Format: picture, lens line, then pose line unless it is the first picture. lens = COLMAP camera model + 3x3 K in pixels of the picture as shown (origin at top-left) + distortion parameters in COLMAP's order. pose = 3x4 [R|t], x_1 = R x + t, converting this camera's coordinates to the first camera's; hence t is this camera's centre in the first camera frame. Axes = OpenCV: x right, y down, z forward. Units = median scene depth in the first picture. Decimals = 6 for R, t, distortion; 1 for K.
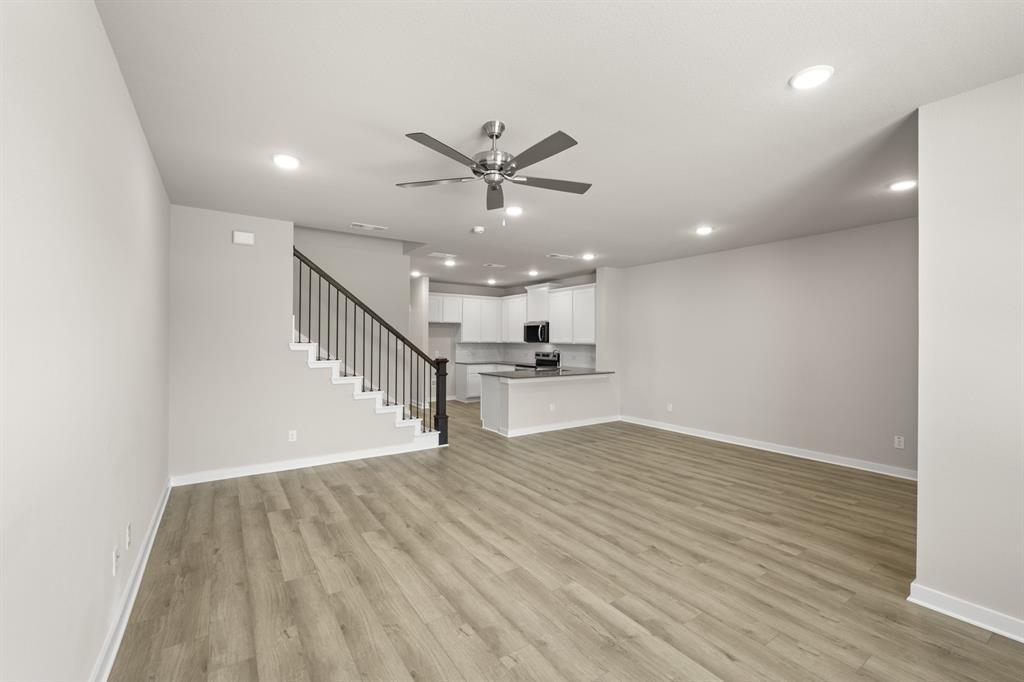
lens RADIAL K [[425.7, 0, 512.0], [0, 425.7, 341.0], [0, 0, 1]] dist [-0.002691, -0.000262]
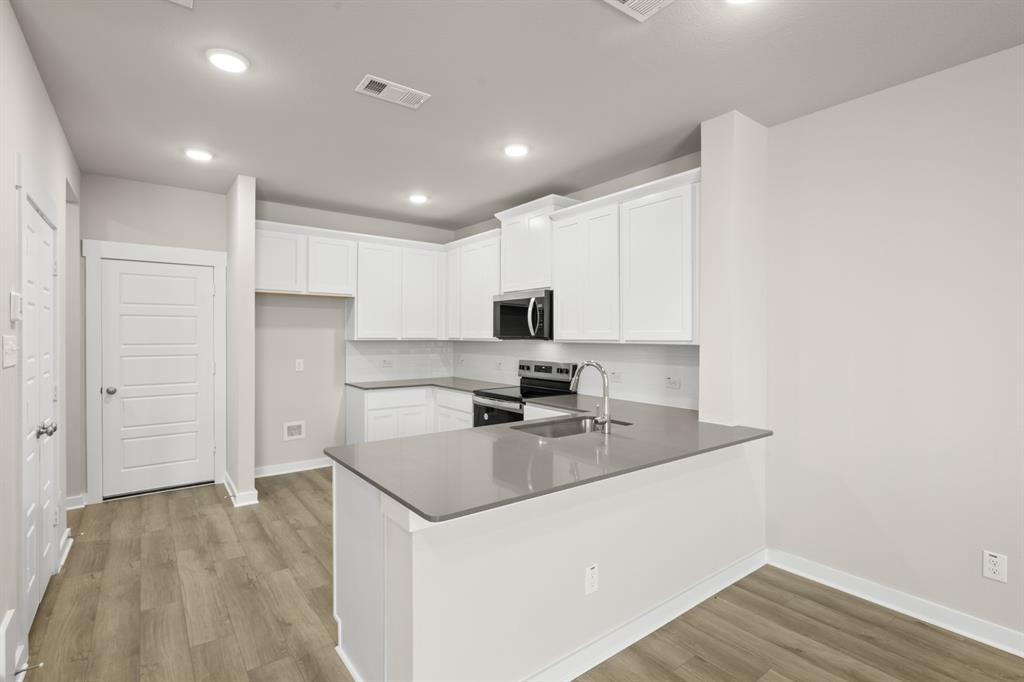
lens RADIAL K [[478.1, 0, 512.0], [0, 478.1, 341.0], [0, 0, 1]] dist [0.001600, 0.000311]
pose [[0.998380, -0.001568, 0.056884, 0.043594], [0.001125, 0.999969, 0.007819, 0.002484], [-0.056895, -0.007742, 0.998350, 1.154122]]
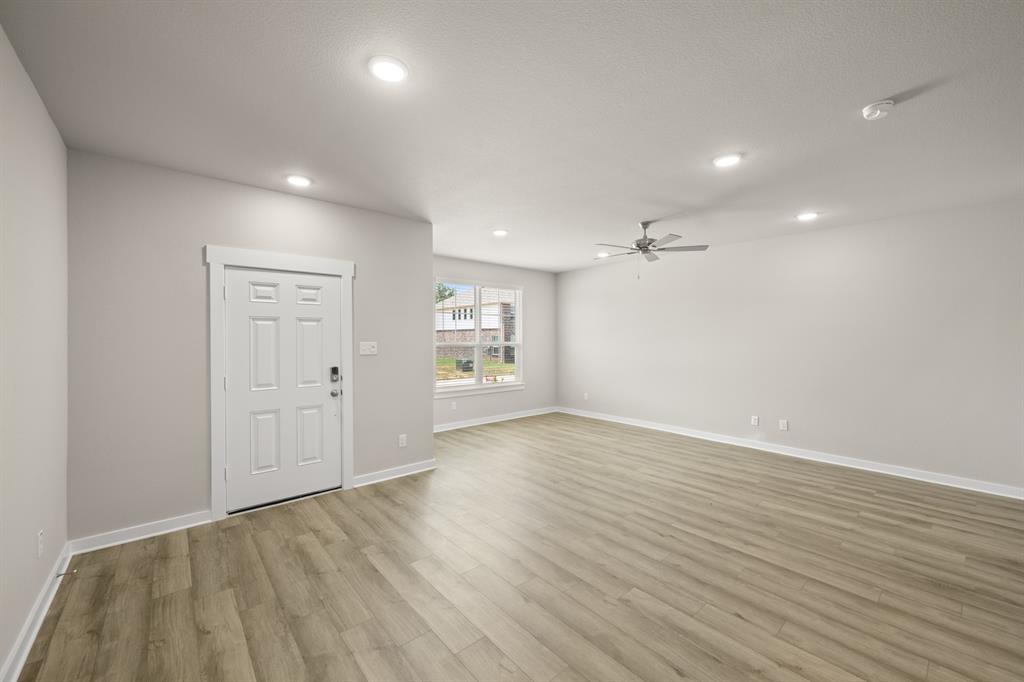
lens RADIAL K [[402.7, 0, 514.9], [0, 402.7, 338.3], [0, 0, 1]] dist [-0.000407, -0.000222]
pose [[-0.993399, -0.003720, -0.114647, 0.447110], [-0.003970, 0.999990, 0.001945, -0.006652], [0.114639, 0.002387, -0.993404, 1.672448]]
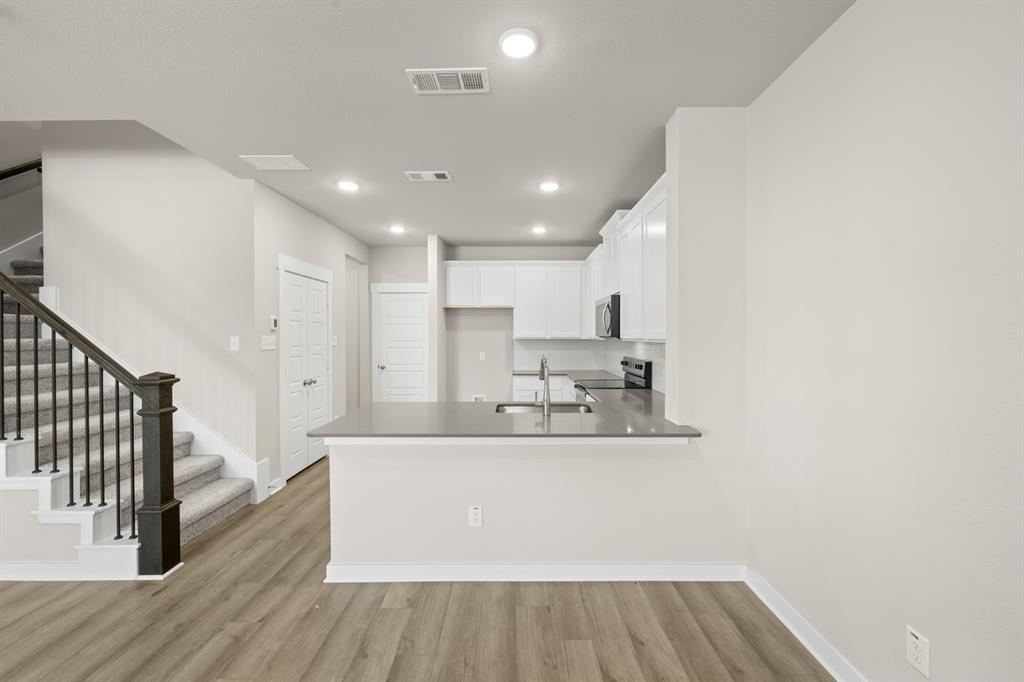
lens RADIAL K [[417.5, 0, 514.1], [0, 417.5, 339.7], [0, 0, 1]] dist [-0.002038, -0.000324]
pose [[0.826668, 0.001266, -0.562688, 0.530585], [0.002447, 0.999980, 0.005846, 0.003659], [0.562685, -0.006209, 0.826648, 1.193897]]
